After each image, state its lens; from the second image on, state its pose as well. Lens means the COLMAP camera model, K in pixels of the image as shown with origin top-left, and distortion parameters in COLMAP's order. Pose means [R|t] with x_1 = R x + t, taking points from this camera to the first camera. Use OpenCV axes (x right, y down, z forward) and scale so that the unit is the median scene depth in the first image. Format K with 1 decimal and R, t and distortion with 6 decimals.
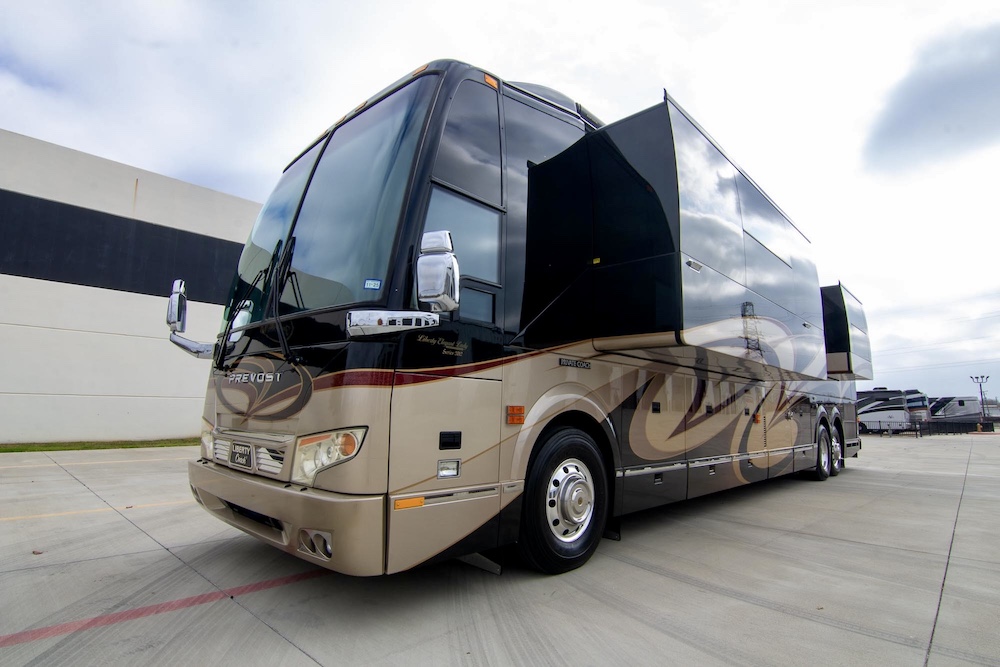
lens RADIAL K [[508.3, 0, 500.0], [0, 508.3, 333.5], [0, 0, 1]] dist [0.000425, -0.013075]
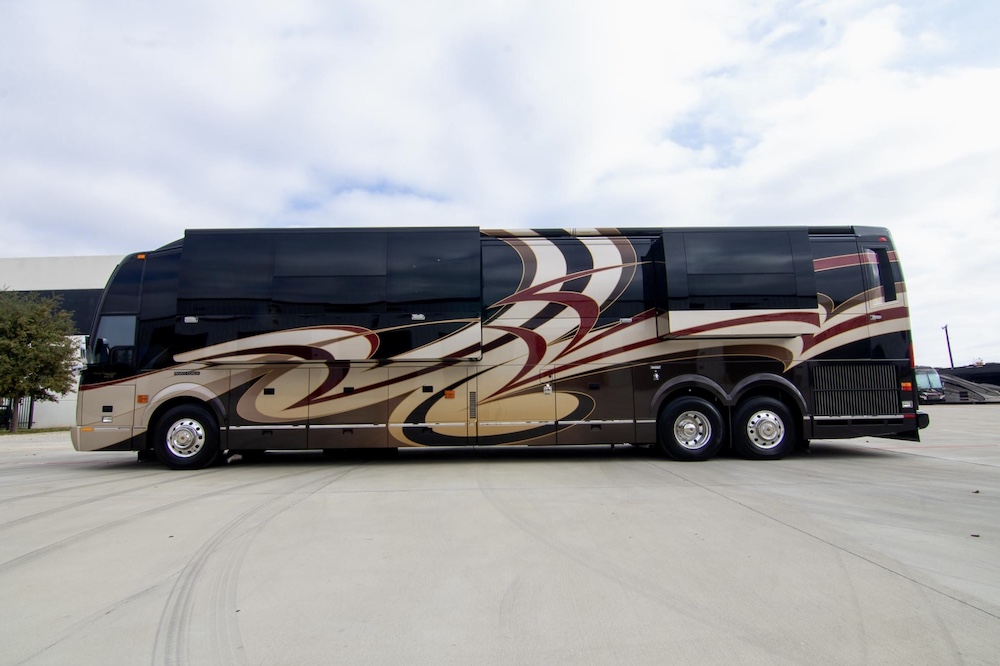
lens RADIAL K [[508.3, 0, 500.0], [0, 508.3, 333.0], [0, 0, 1]] dist [0.000425, -0.013075]
pose [[0.700645, -0.116736, -0.703896, 2.573399], [0.138052, 0.990063, -0.026780, 0.132026], [0.700028, -0.078412, 0.709798, 0.449515]]
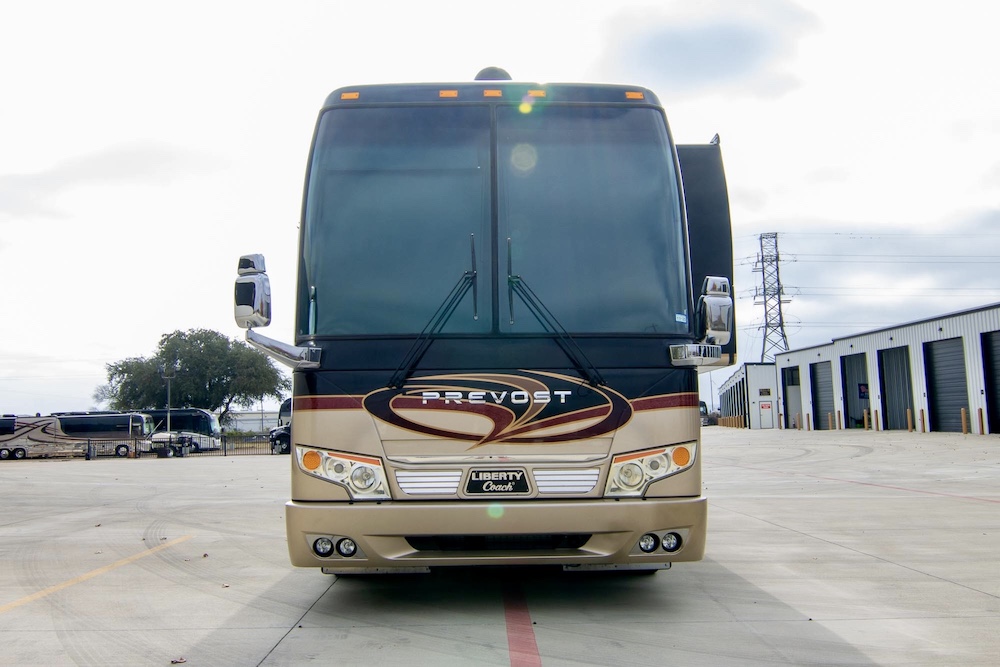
lens RADIAL K [[938.3, 0, 500.0], [0, 938.3, 333.5], [0, 0, 1]] dist [-0.007209, -0.015209]
pose [[0.712263, 0.038870, 0.700835, -1.483908], [-0.076838, 0.996783, 0.022807, -0.058100], [-0.697694, -0.070095, 0.712959, -0.165692]]
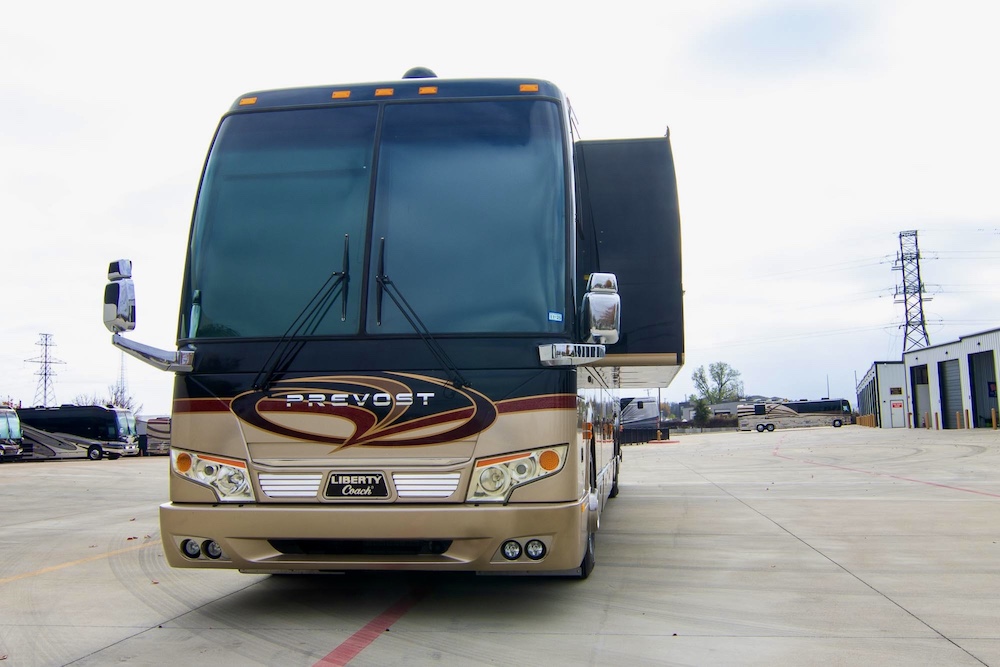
lens RADIAL K [[904.2, 0, 546.2], [0, 904.2, 337.8], [0, 0, 1]] dist [0.000000, -0.013044]
pose [[0.788798, 0.028824, 0.613977, -1.078882], [-0.062432, 0.997491, 0.033380, -0.084716], [-0.611474, -0.064662, 0.788618, -0.395815]]
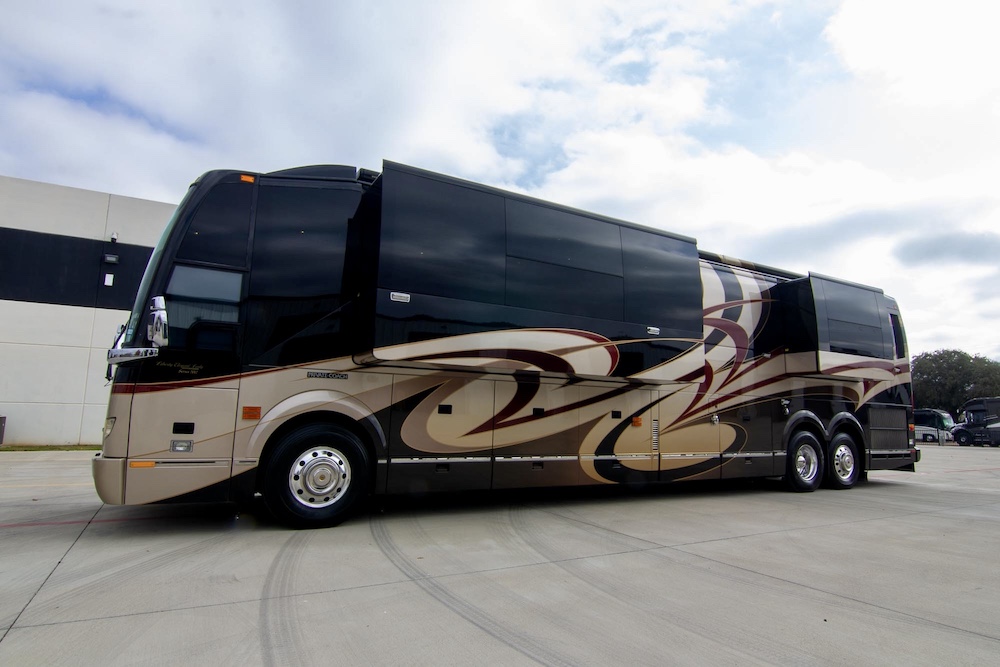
lens RADIAL K [[544.3, 0, 500.0], [0, 544.3, 333.5], [0, 0, 1]] dist [-0.003011, -0.001273]
pose [[0.954645, -0.042275, -0.294731, 1.025837], [0.040595, 0.999106, -0.011817, -0.015310], [0.294967, -0.000683, 0.955507, -0.233210]]
